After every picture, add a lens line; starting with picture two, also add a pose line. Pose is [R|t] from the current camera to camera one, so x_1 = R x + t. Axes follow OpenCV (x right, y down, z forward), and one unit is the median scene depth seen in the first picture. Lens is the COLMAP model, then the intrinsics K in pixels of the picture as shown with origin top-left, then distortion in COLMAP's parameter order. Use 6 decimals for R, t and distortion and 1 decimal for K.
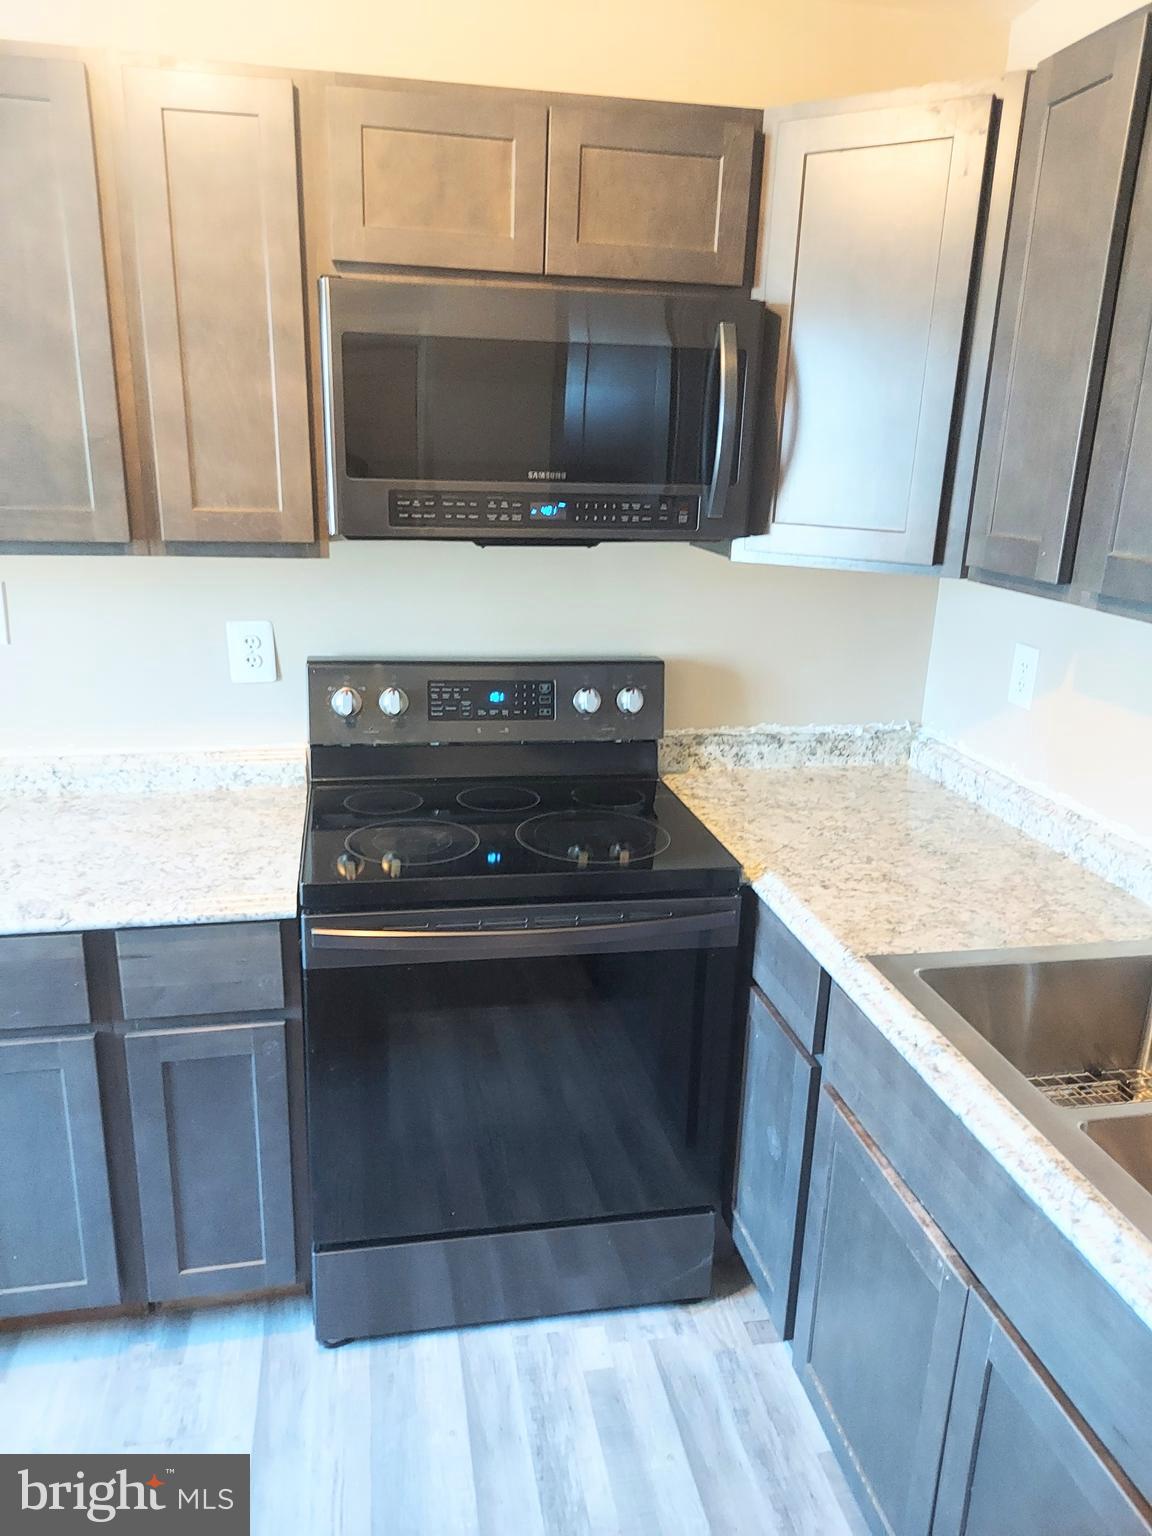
lens RADIAL K [[1115.8, 0, 566.4], [0, 1115.8, 770.4], [0, 0, 1]] dist [0.066118, -0.066642]
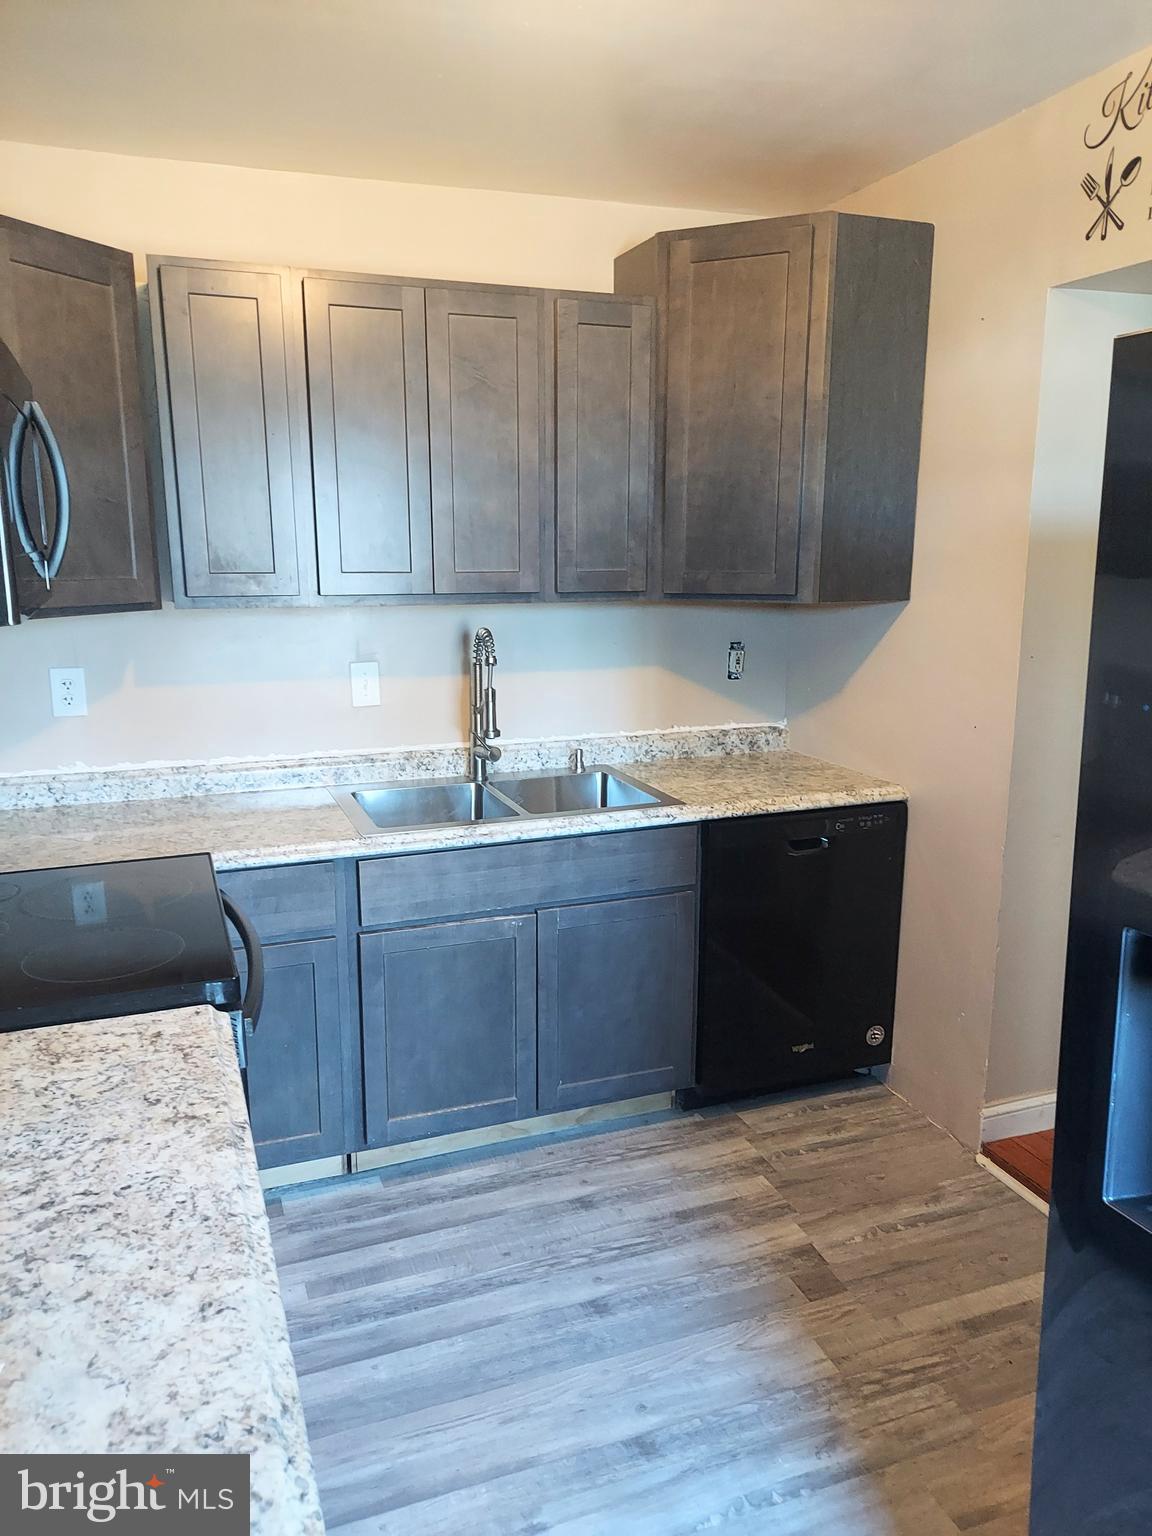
lens RADIAL K [[1115.8, 0, 566.4], [0, 1115.8, 770.4], [0, 0, 1]] dist [0.066118, -0.066642]
pose [[-0.166184, -0.228087, 0.959354, -1.057697], [0.272427, 0.924398, 0.266968, -0.216867], [-0.947716, 0.305720, -0.091483, 0.714833]]
